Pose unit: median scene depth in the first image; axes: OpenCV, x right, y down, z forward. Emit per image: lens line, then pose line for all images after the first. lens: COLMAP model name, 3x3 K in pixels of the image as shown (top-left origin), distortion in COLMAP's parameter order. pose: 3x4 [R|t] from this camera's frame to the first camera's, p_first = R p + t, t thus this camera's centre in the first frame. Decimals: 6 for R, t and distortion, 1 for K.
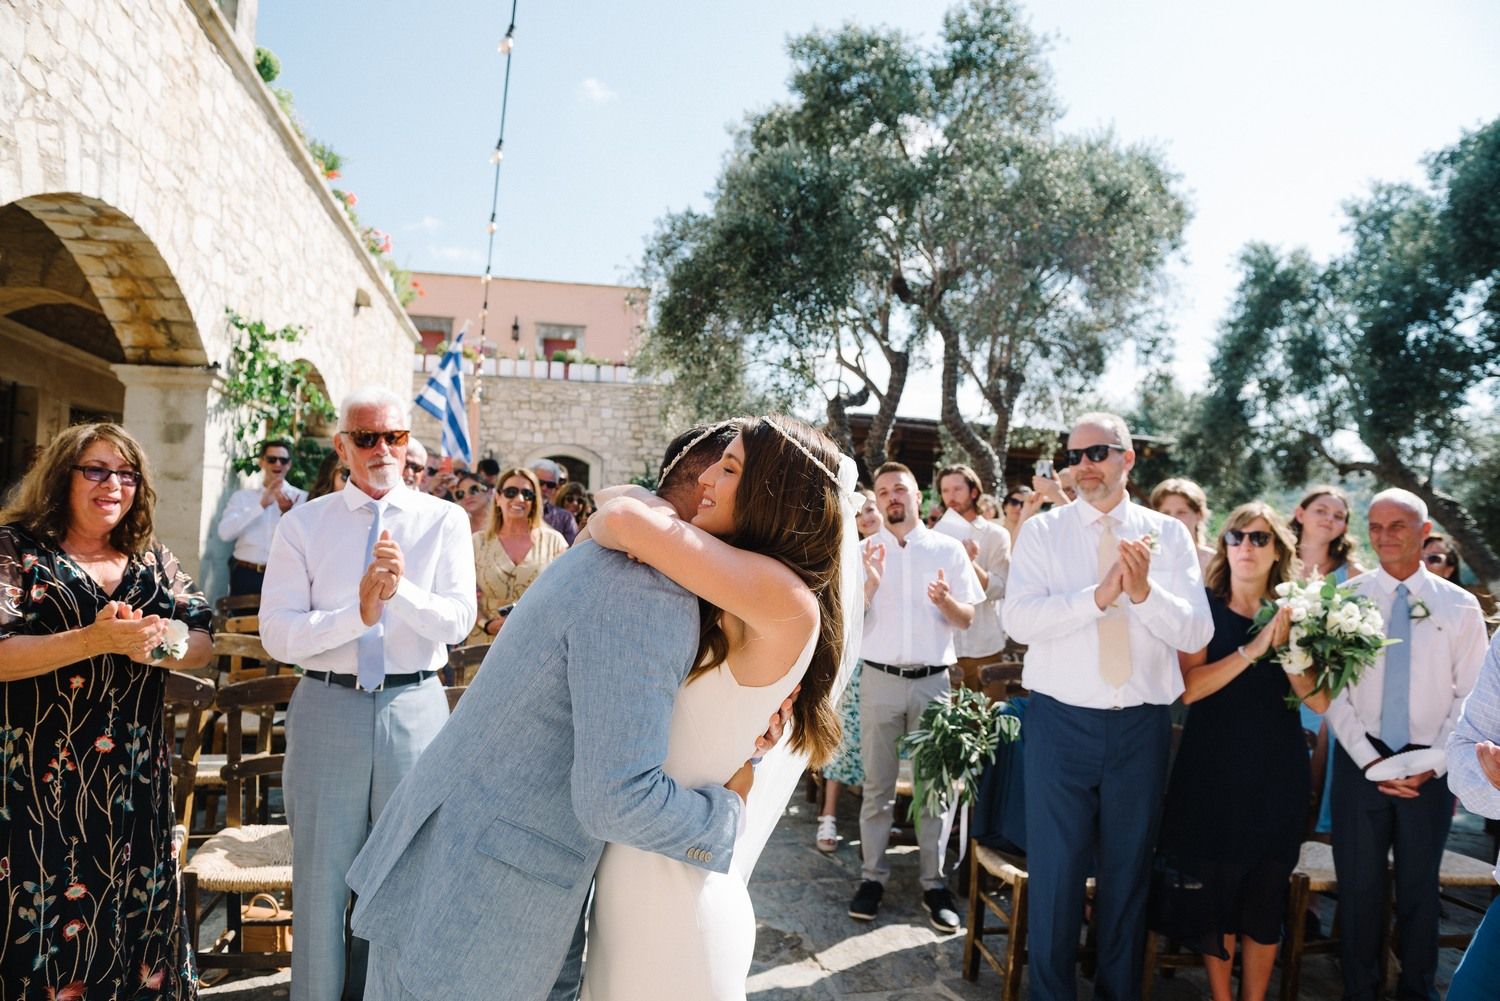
lens RADIAL K [[1103.2, 0, 750.0], [0, 1103.2, 500.5], [0, 0, 1]] dist [-0.008683, -0.004375]
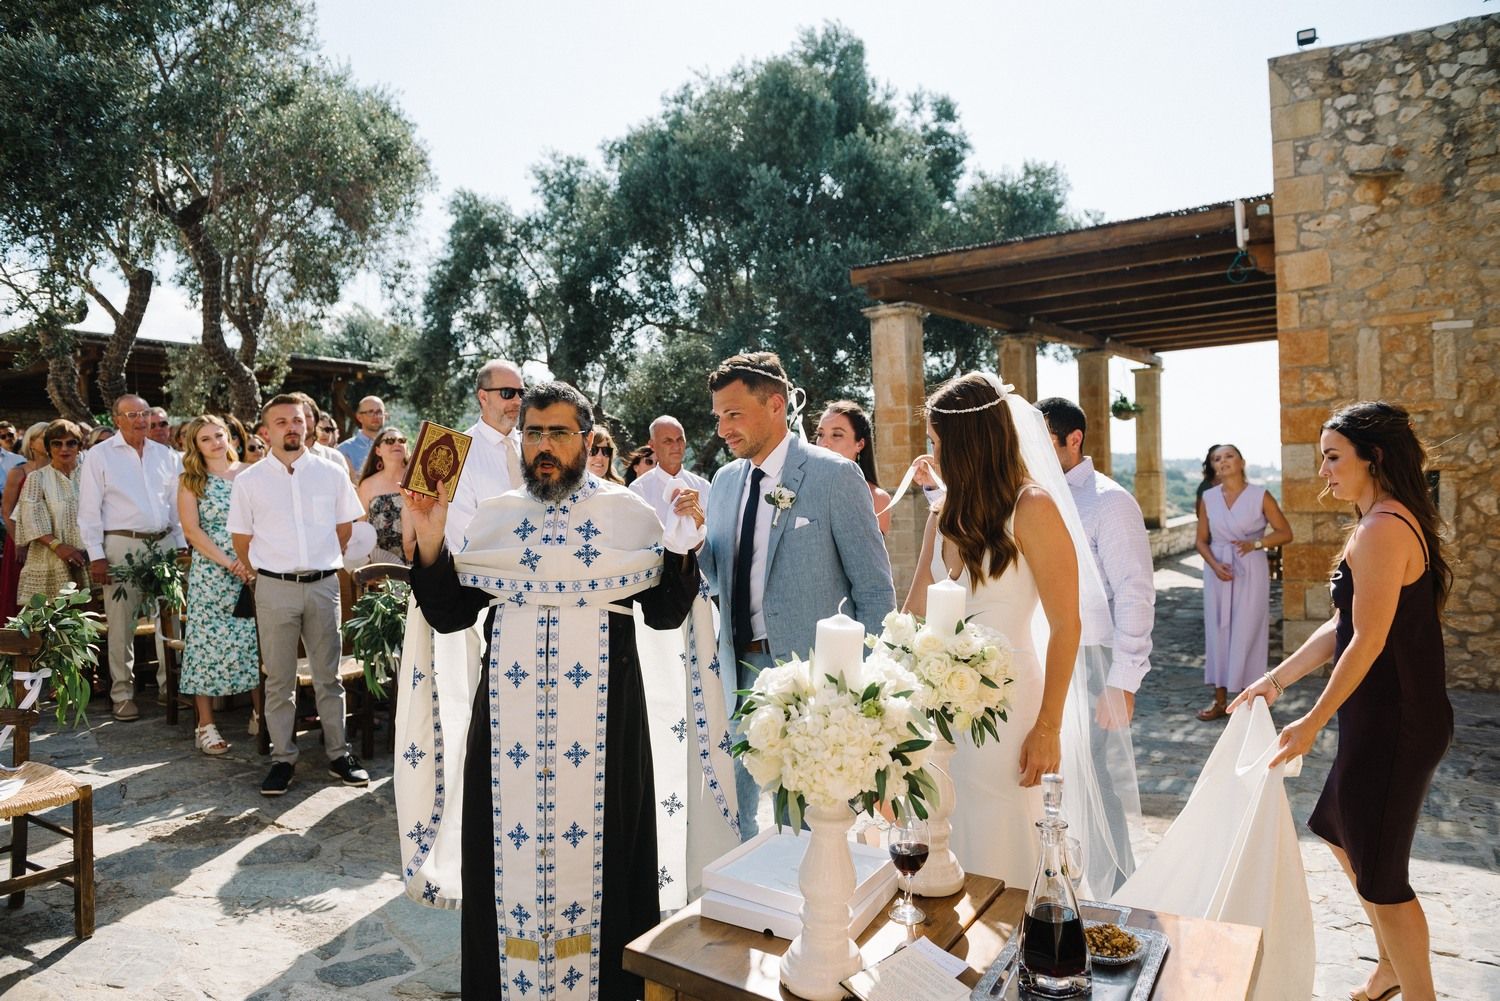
lens RADIAL K [[1103.2, 0, 750.0], [0, 1103.2, 500.5], [0, 0, 1]] dist [-0.008683, -0.004375]
pose [[0.747401, -0.058399, 0.661802, -0.104613], [0.010667, 0.997056, 0.075936, -0.002238], [-0.664288, -0.049695, 0.745823, -0.060864]]
